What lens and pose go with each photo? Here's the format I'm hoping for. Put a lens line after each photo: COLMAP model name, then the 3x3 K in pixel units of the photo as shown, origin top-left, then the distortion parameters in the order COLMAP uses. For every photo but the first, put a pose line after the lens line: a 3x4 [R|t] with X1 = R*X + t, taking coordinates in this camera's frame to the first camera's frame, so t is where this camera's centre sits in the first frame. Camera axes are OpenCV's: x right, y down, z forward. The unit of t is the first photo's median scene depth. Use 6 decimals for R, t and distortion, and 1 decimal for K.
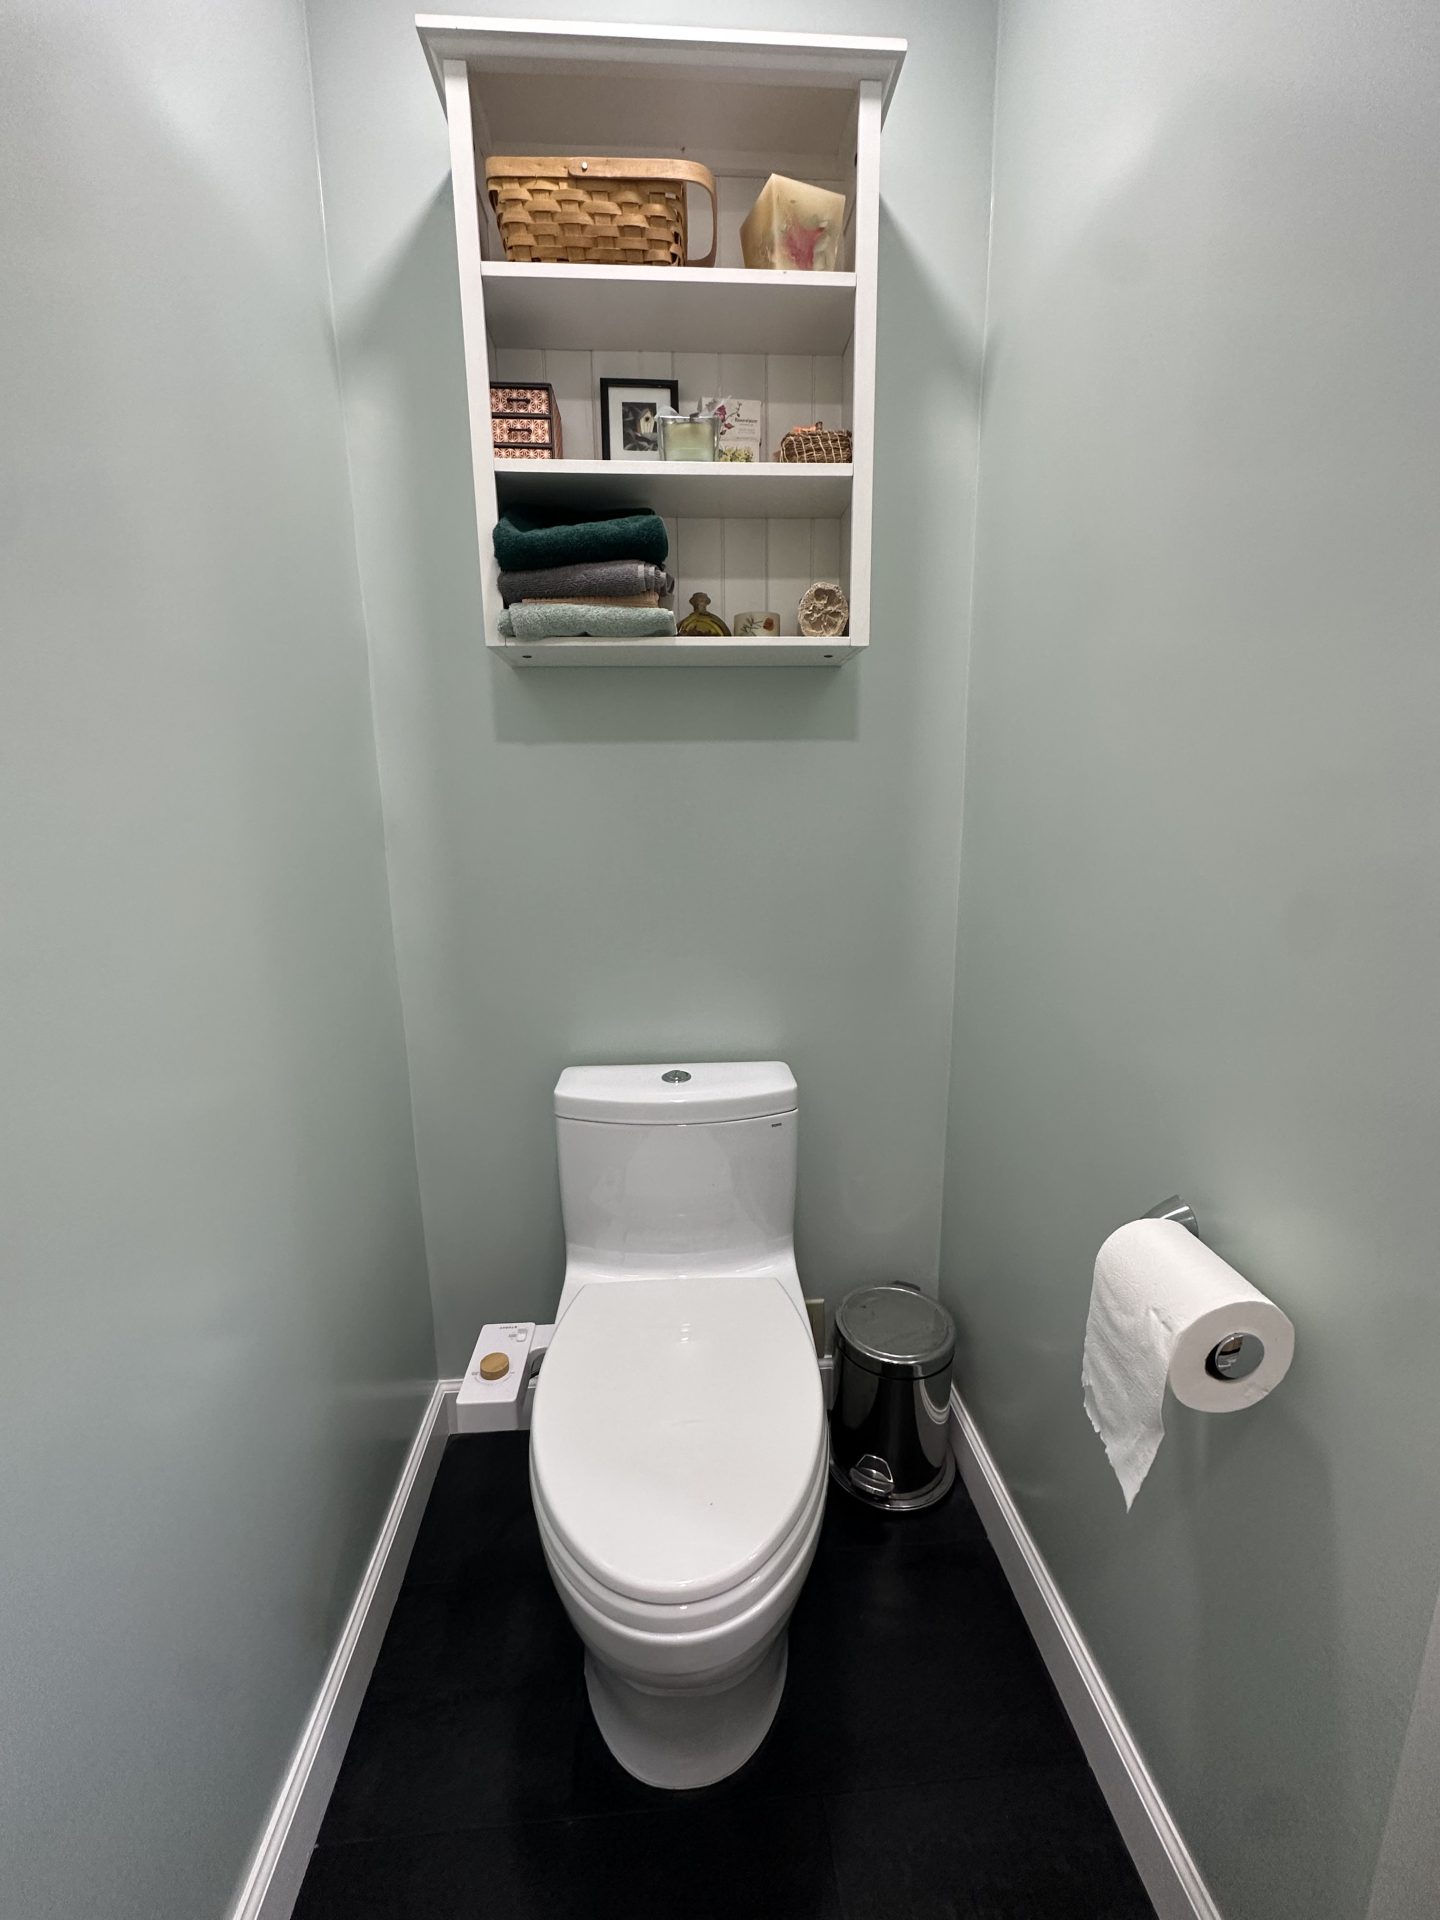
lens RADIAL K [[768.2, 0, 721.6], [0, 768.2, 958.9], [0, 0, 1]] dist [-0.006665, 0.000929]
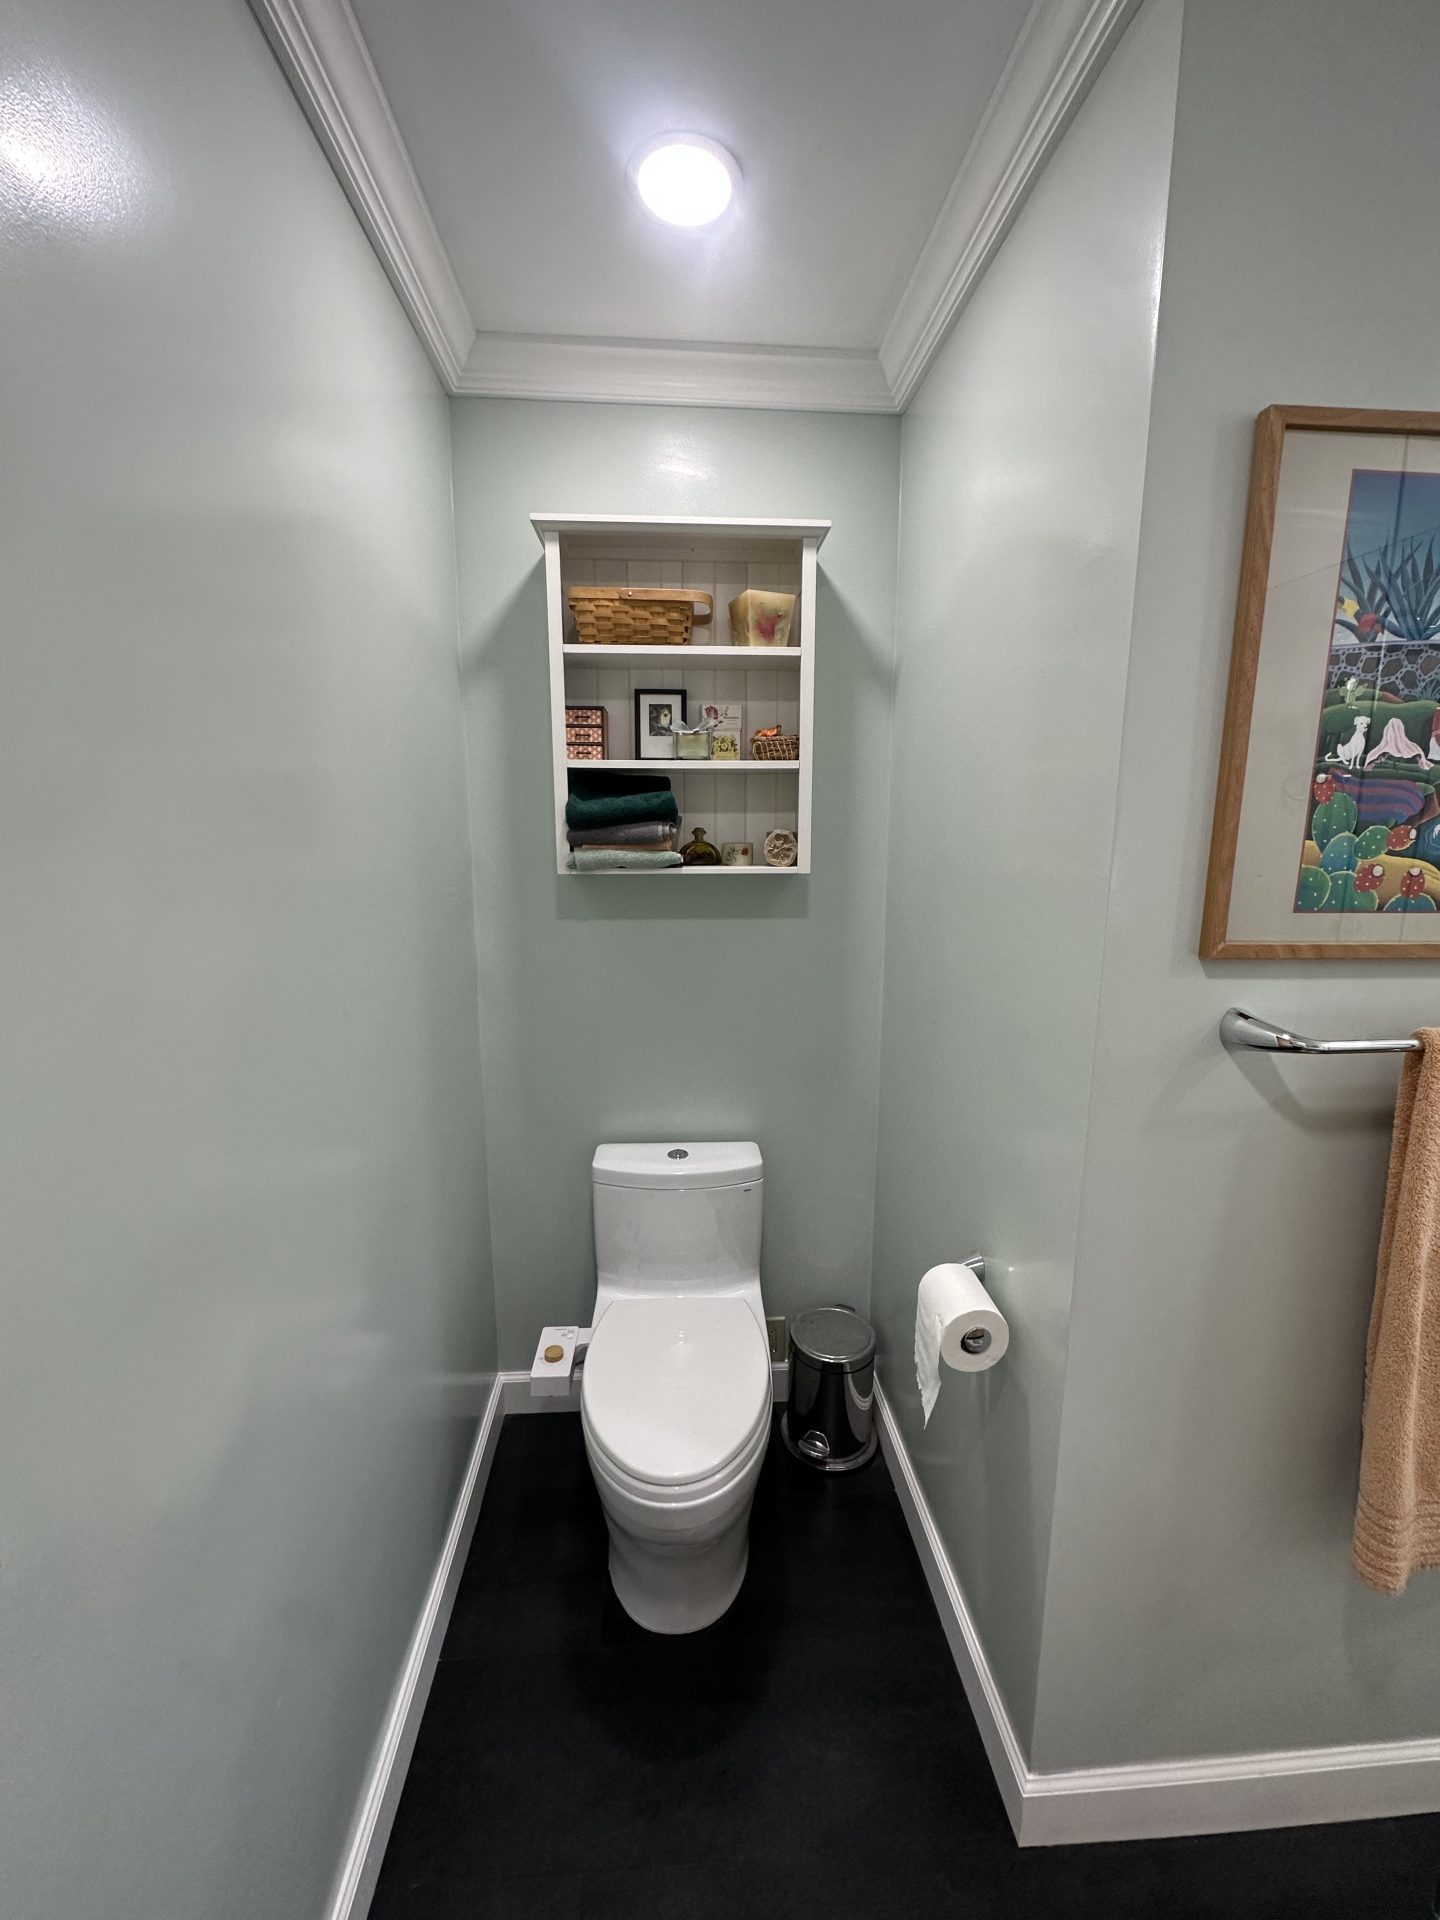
lens RADIAL K [[768.2, 0, 721.4], [0, 768.2, 958.6], [0, 0, 1]] dist [-0.006665, 0.000929]
pose [[0.999892, 0.014223, -0.003707, 0.026165], [-0.014339, 0.999335, -0.033531, -0.194417], [0.003228, 0.033580, 0.999431, -0.517329]]
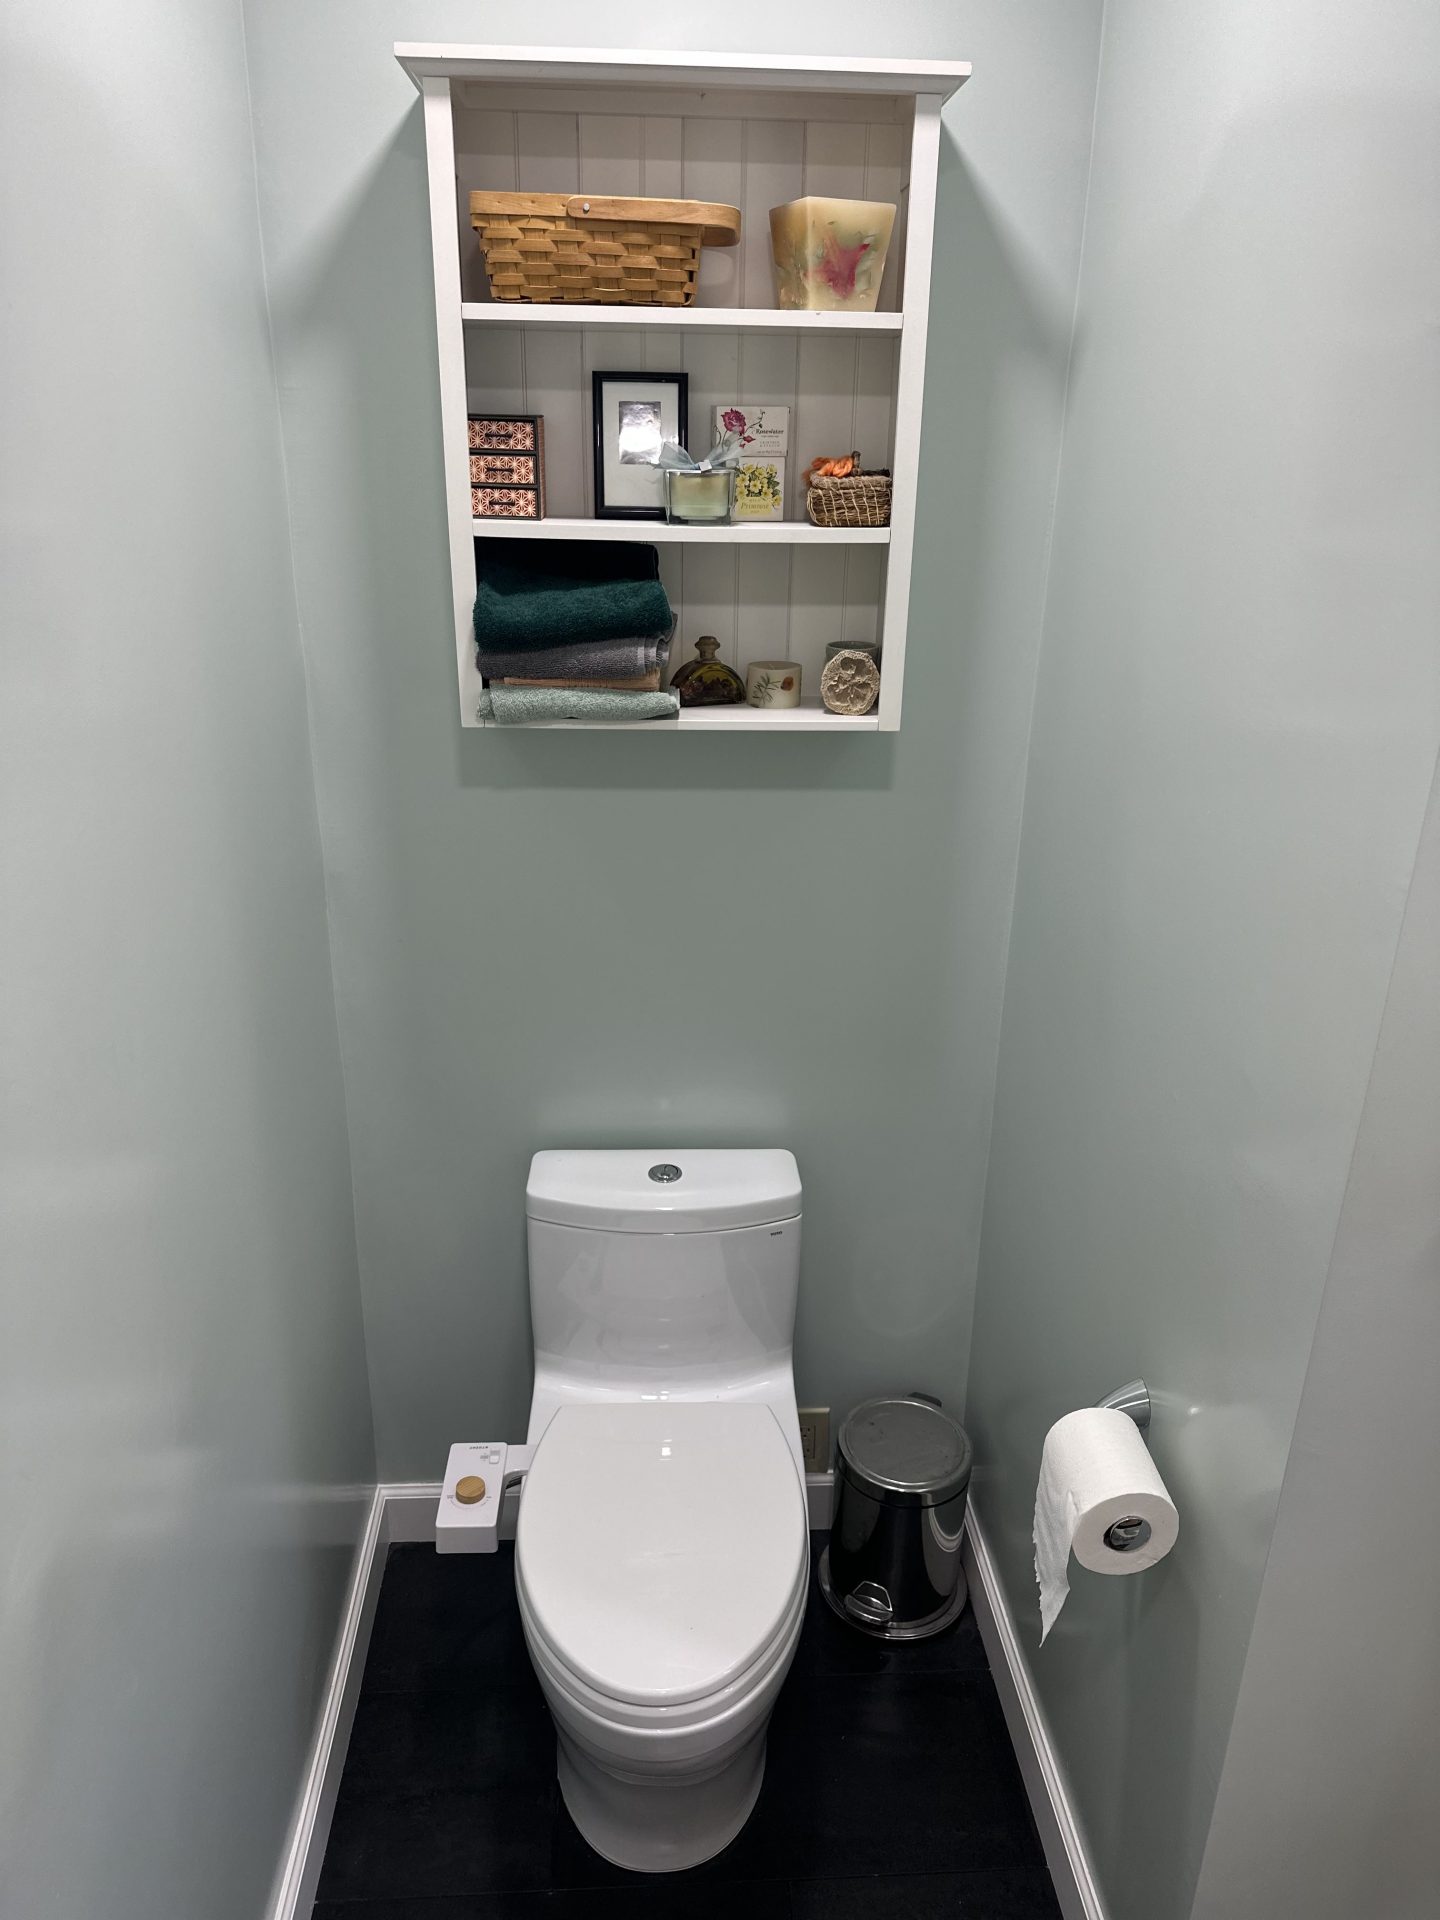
lens RADIAL K [[1342.8, 0, 725.6], [0, 1342.8, 958.7], [0, 0, 1]] dist [0.079464, -0.119708]
pose [[0.999474, 0.032437, 0.000007, 0.003055], [-0.031995, 0.985803, 0.164831, -0.410437], [0.005340, -0.164745, 0.986322, -0.563003]]
